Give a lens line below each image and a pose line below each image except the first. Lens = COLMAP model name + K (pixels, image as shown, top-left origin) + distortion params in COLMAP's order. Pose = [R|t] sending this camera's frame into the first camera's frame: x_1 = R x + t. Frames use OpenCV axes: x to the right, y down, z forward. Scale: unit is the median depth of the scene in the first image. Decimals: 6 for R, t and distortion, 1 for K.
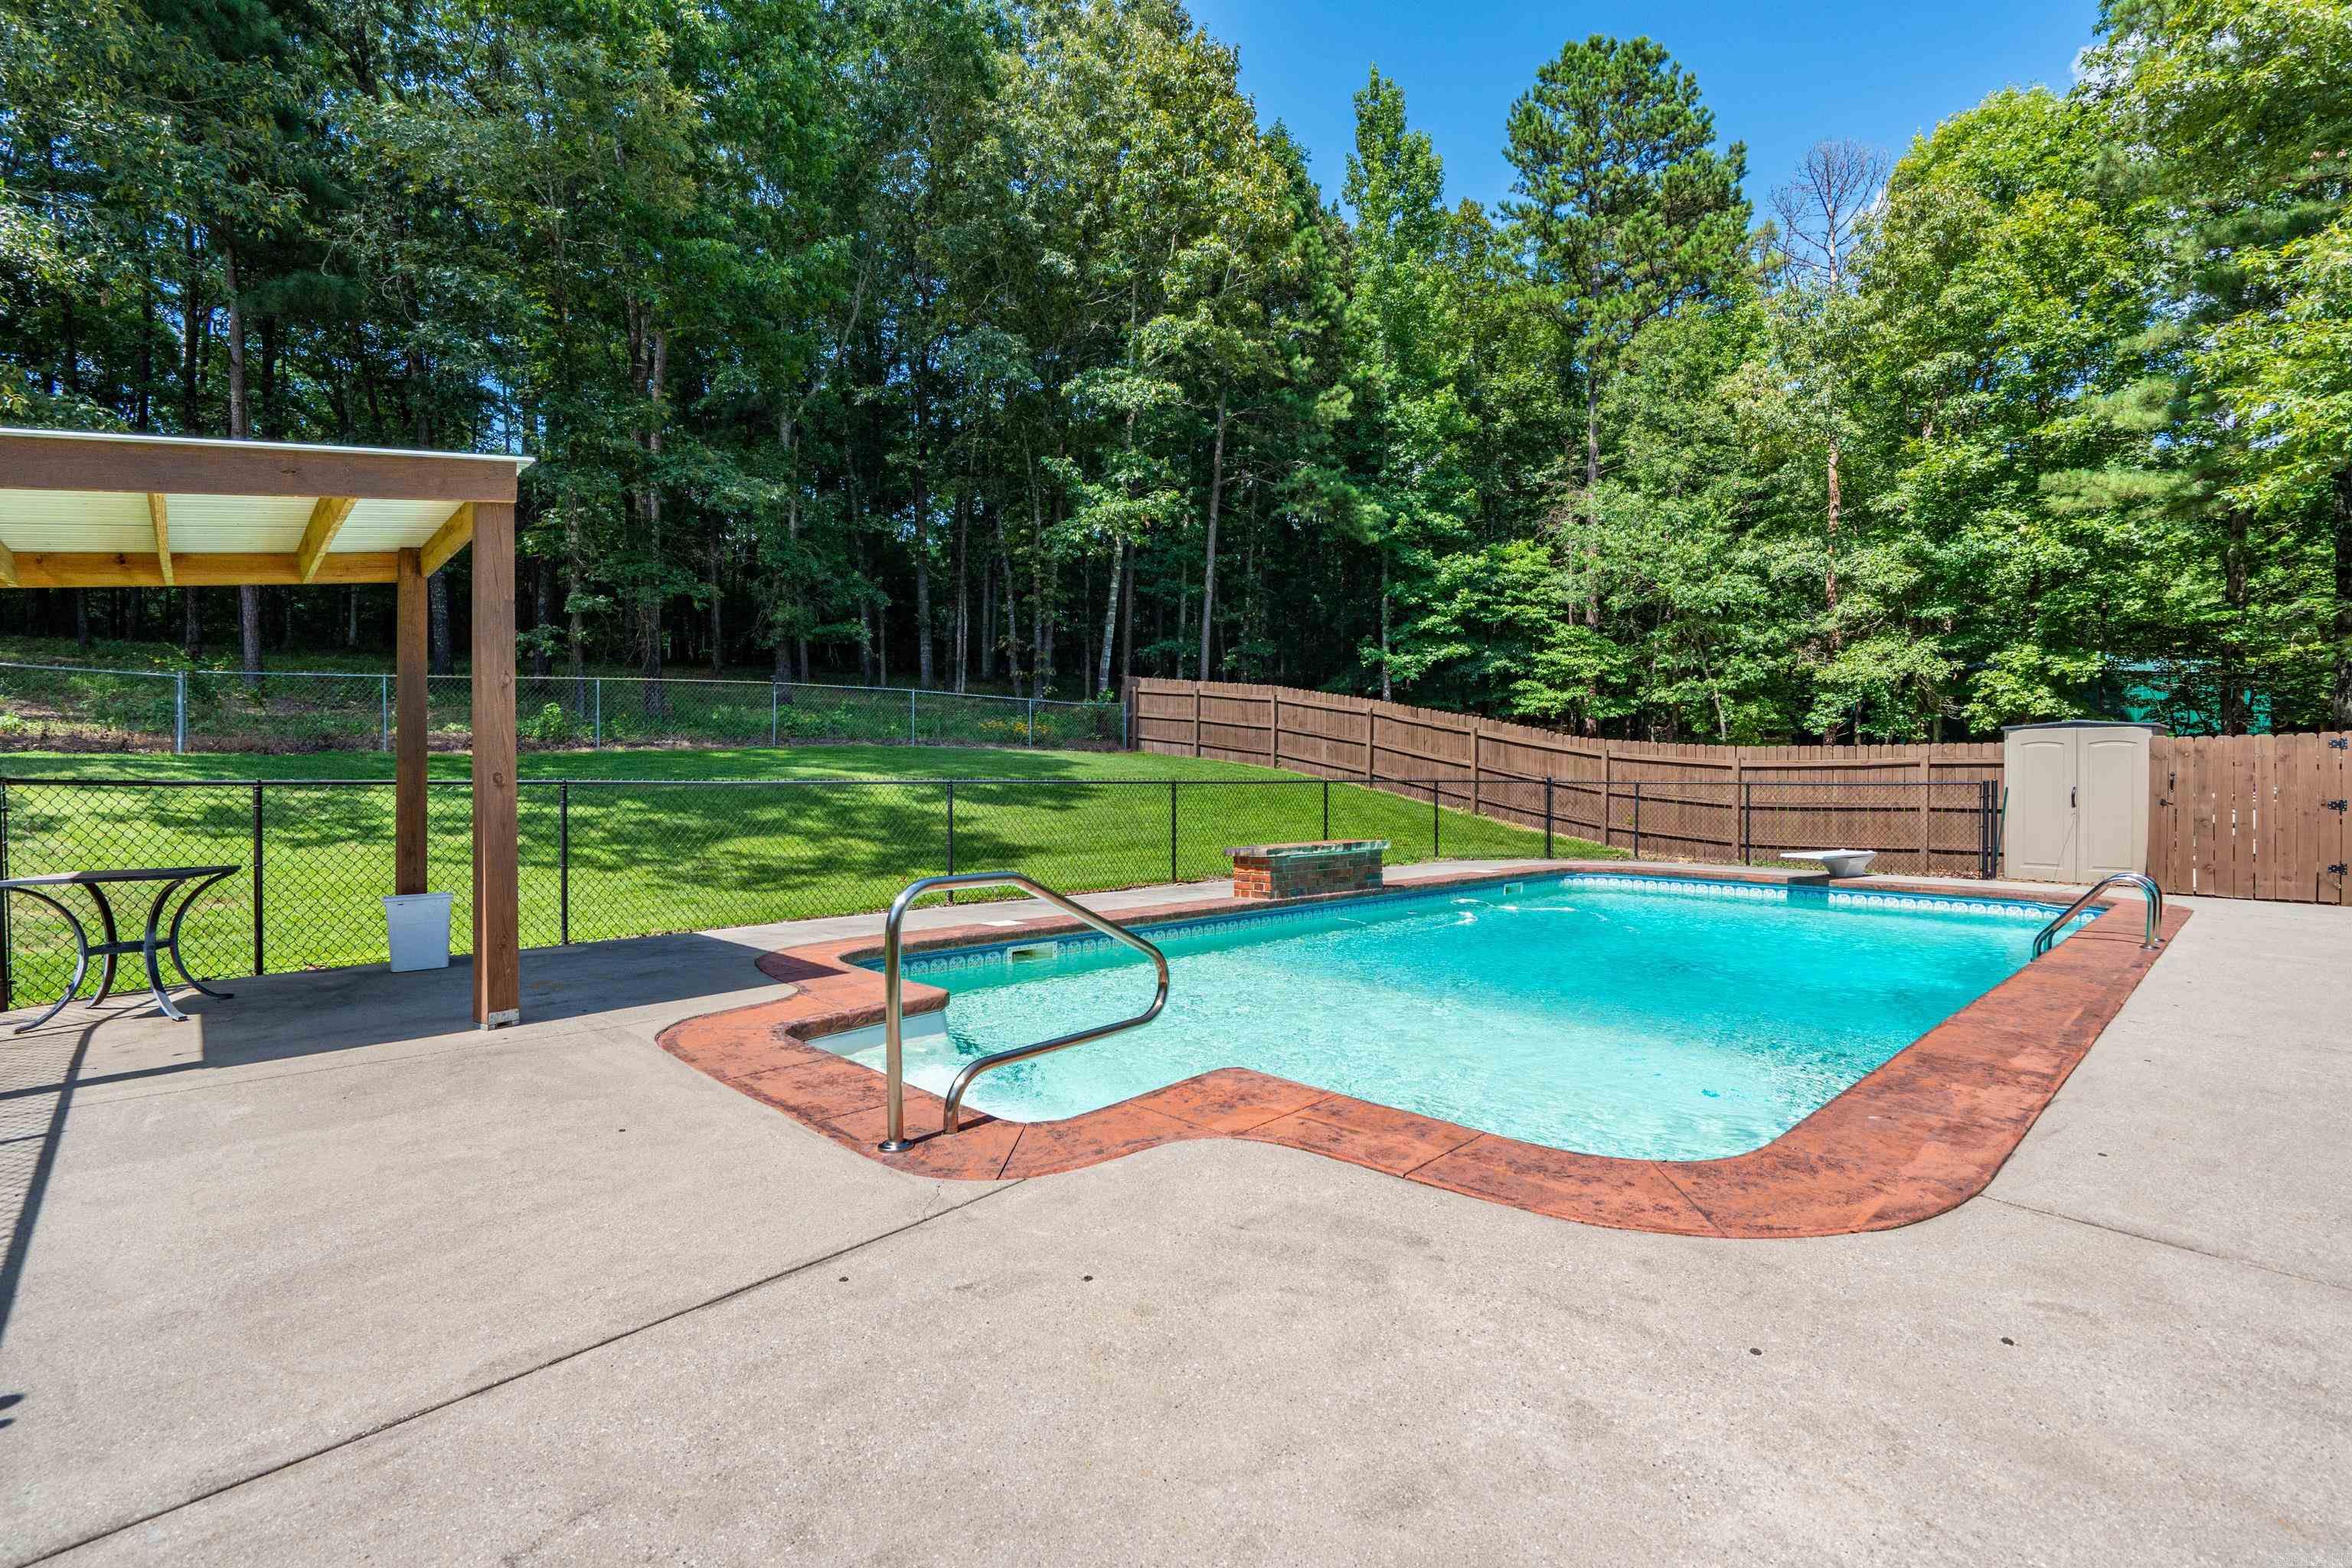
lens RADIAL K [[1050.4, 0, 1176.0], [0, 1050.4, 784.0], [0, 0, 1]] dist [0.000391, 0.000339]
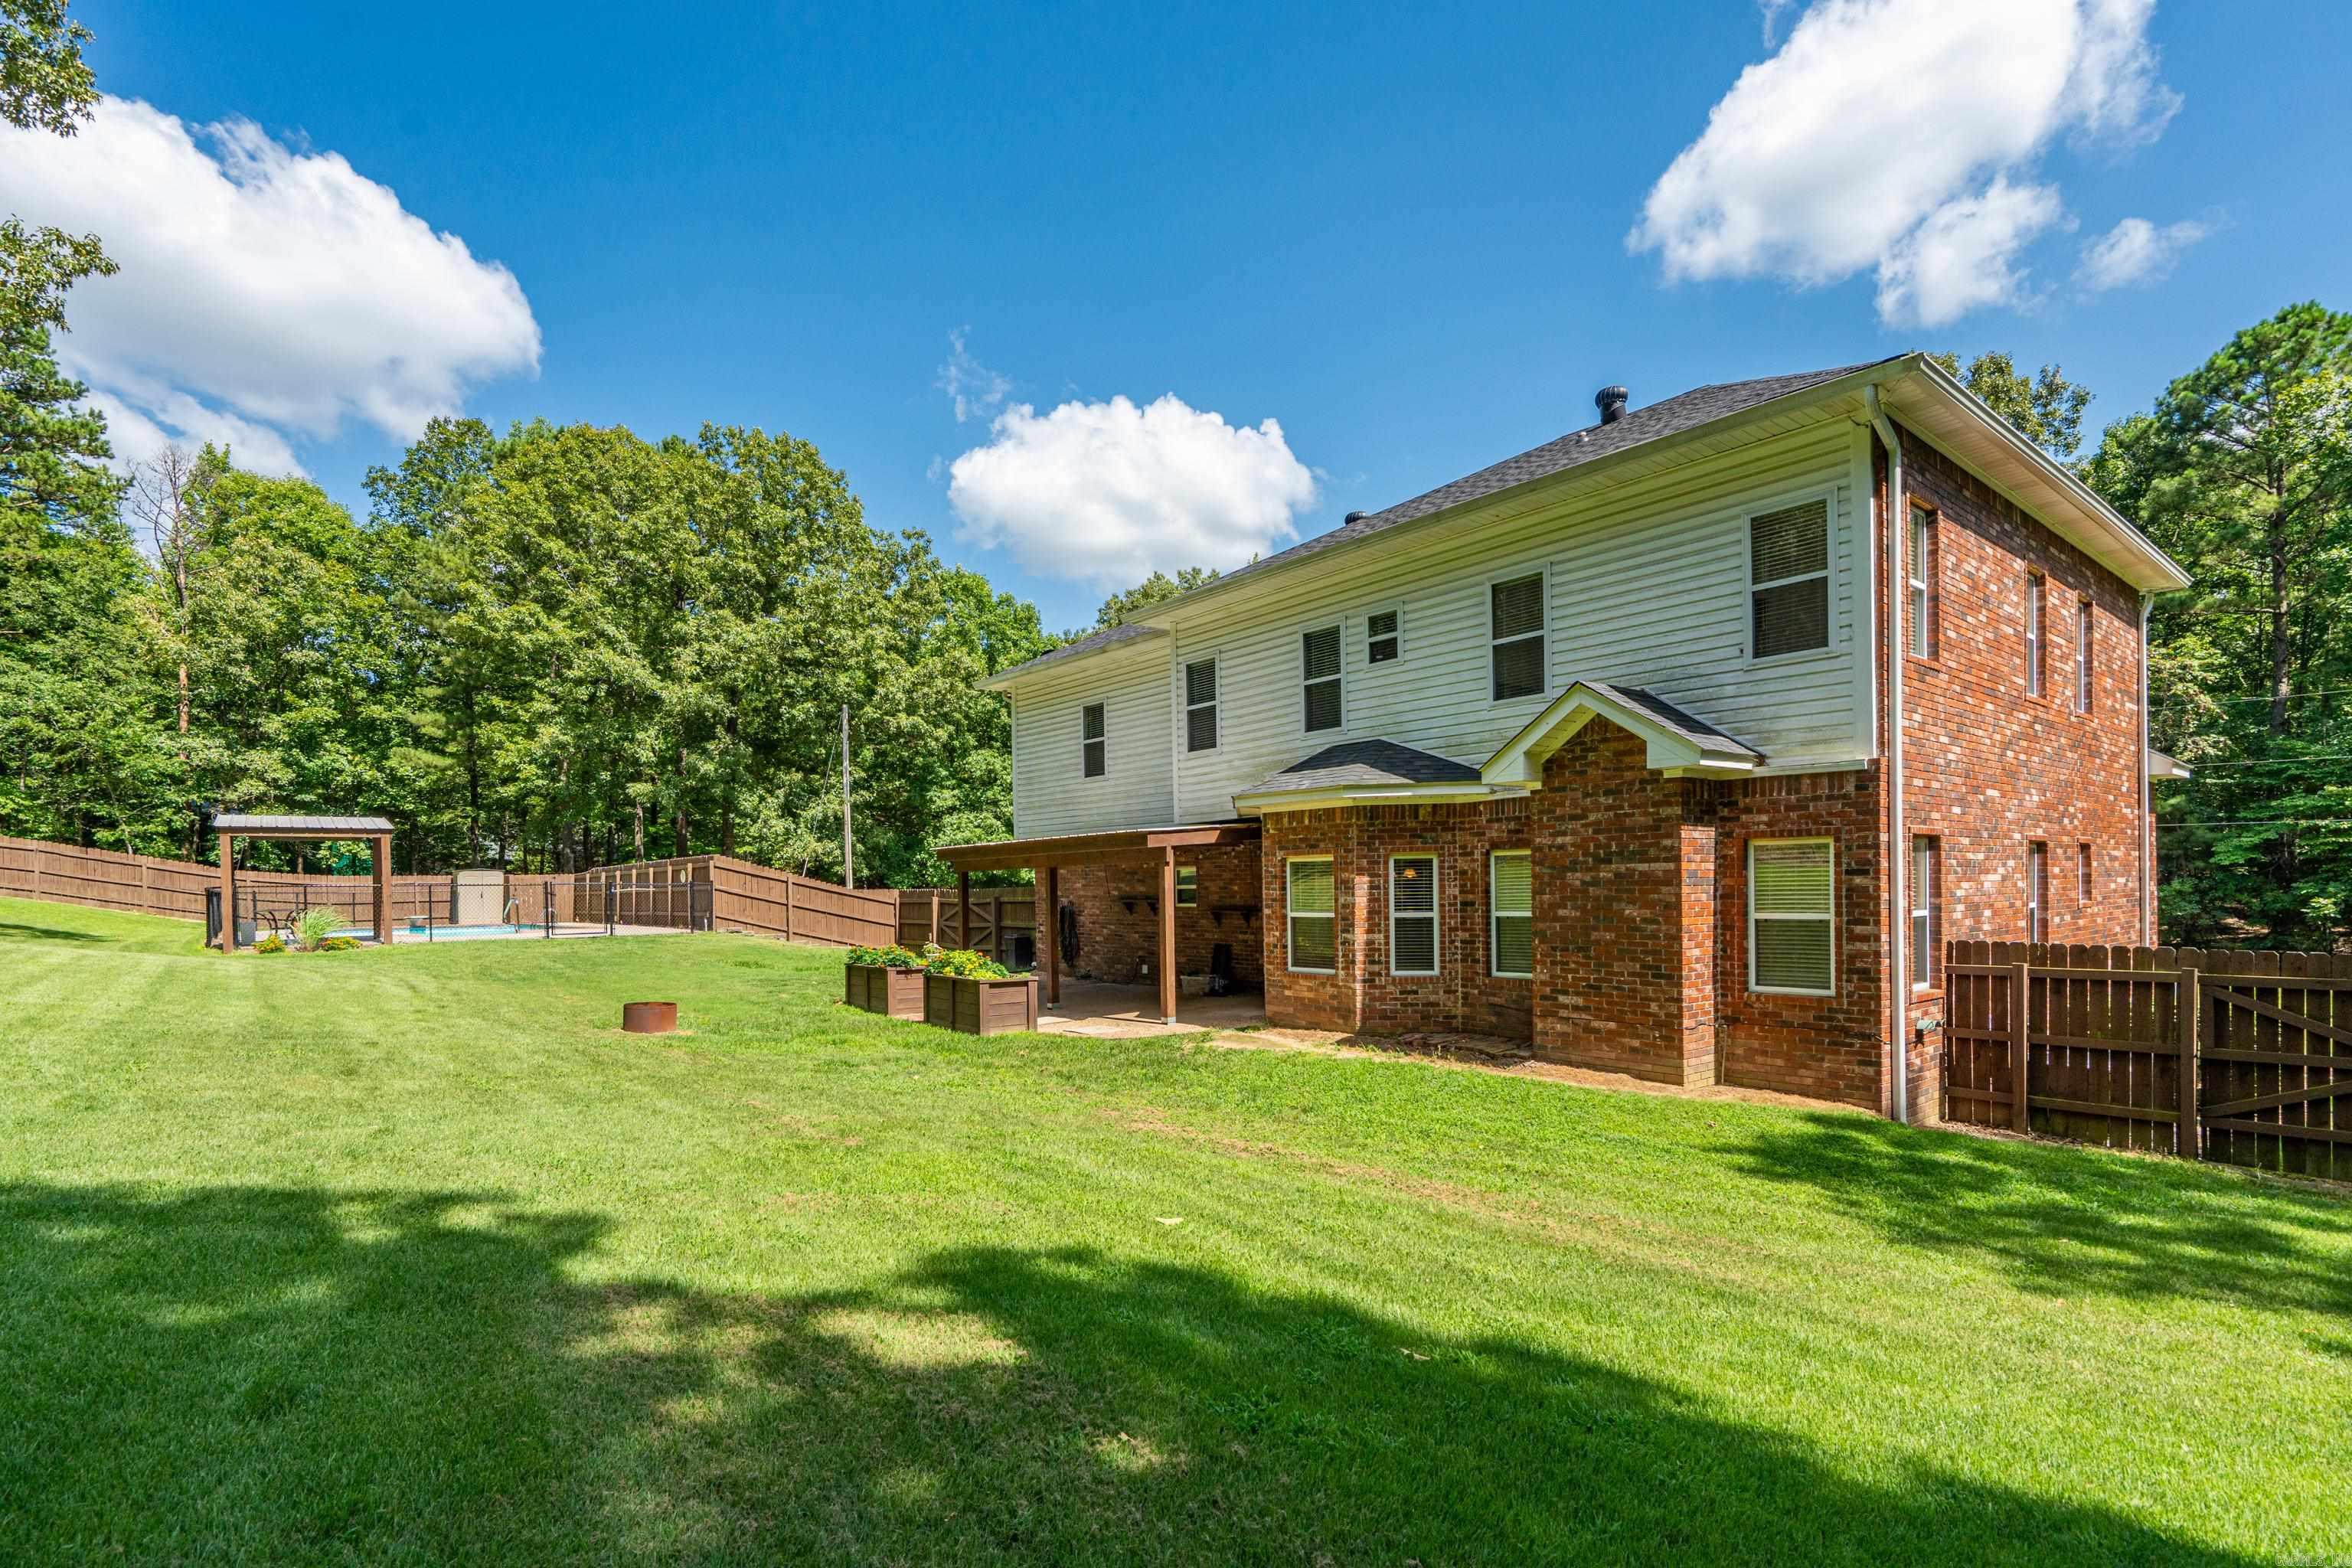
lens RADIAL K [[1092.9, 0, 1174.3], [0, 1092.9, 923.6], [0, 0, 1]] dist [-0.003600, 0.000142]
pose [[0.092038, -0.036504, 0.995086, -0.858471], [0.014635, 0.999269, 0.035304, 0.003487], [-0.995648, 0.011314, 0.092505, -0.544275]]
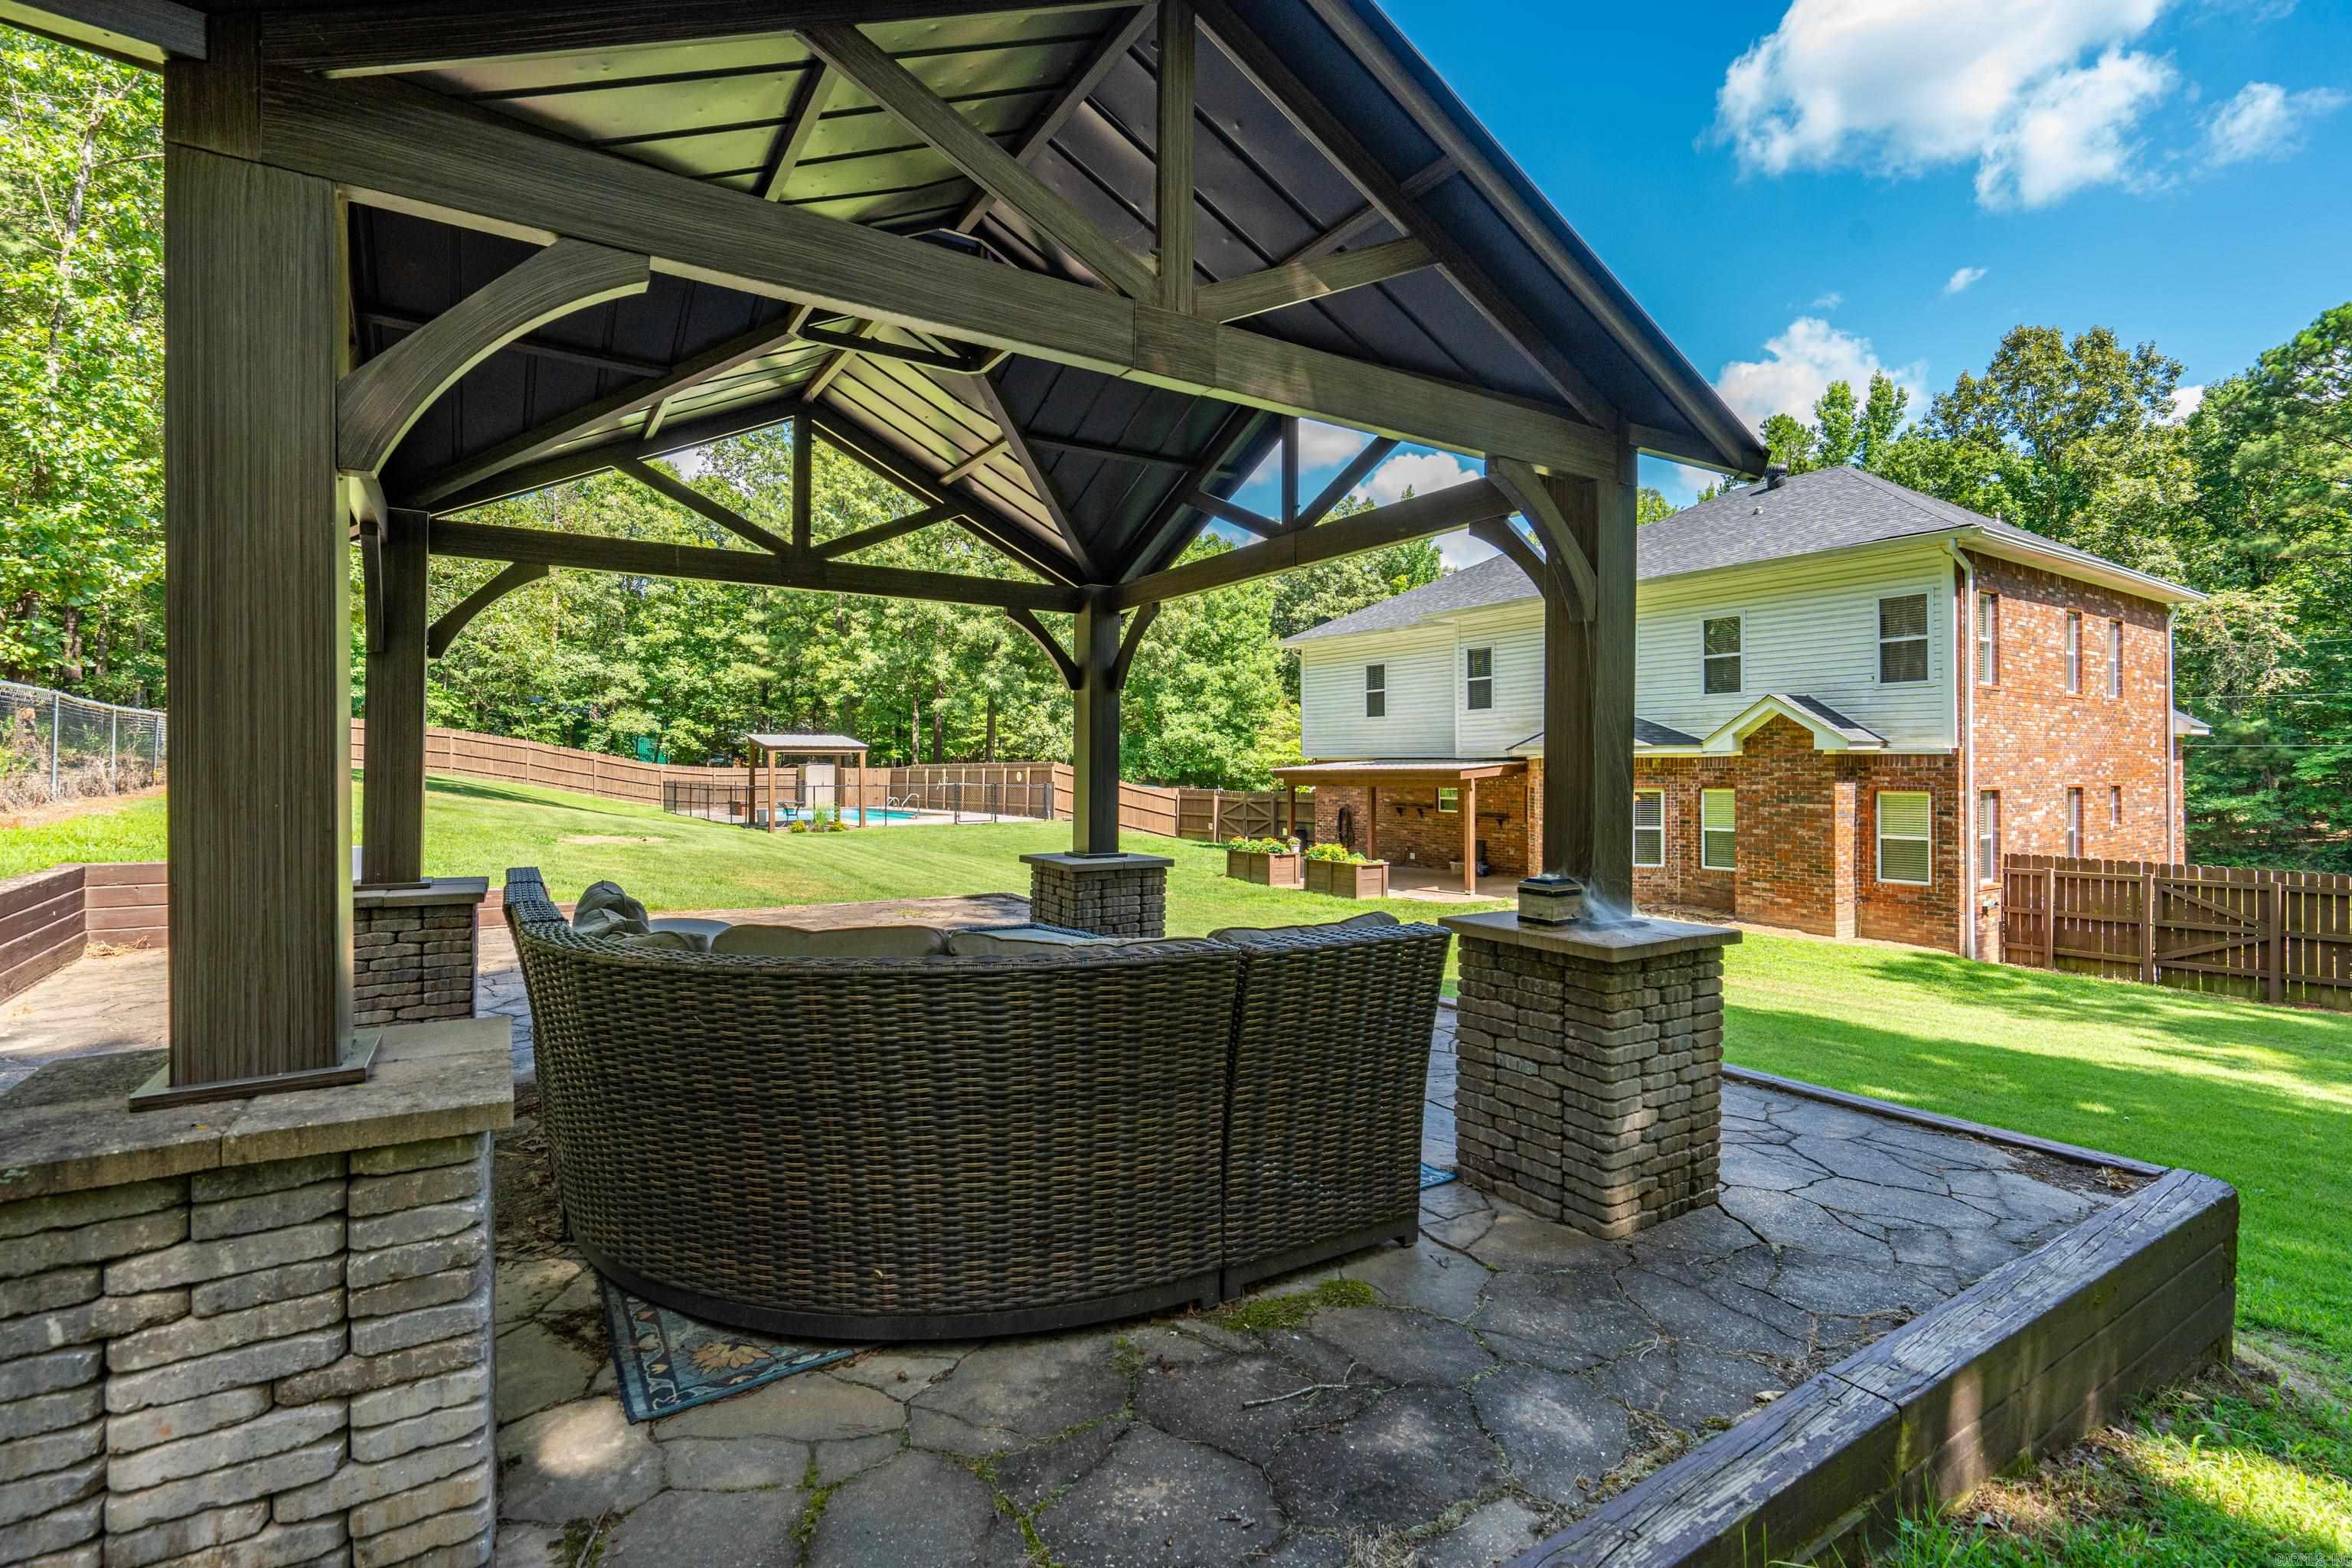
lens RADIAL K [[1050.4, 0, 1176.0], [0, 1050.4, 784.0], [0, 0, 1]] dist [0.000391, 0.000339]
pose [[0.185088, -0.018693, 0.982544, -1.123919], [0.004238, 0.999825, 0.018223, -0.024837], [-0.982713, 0.000791, 0.185134, -0.426617]]
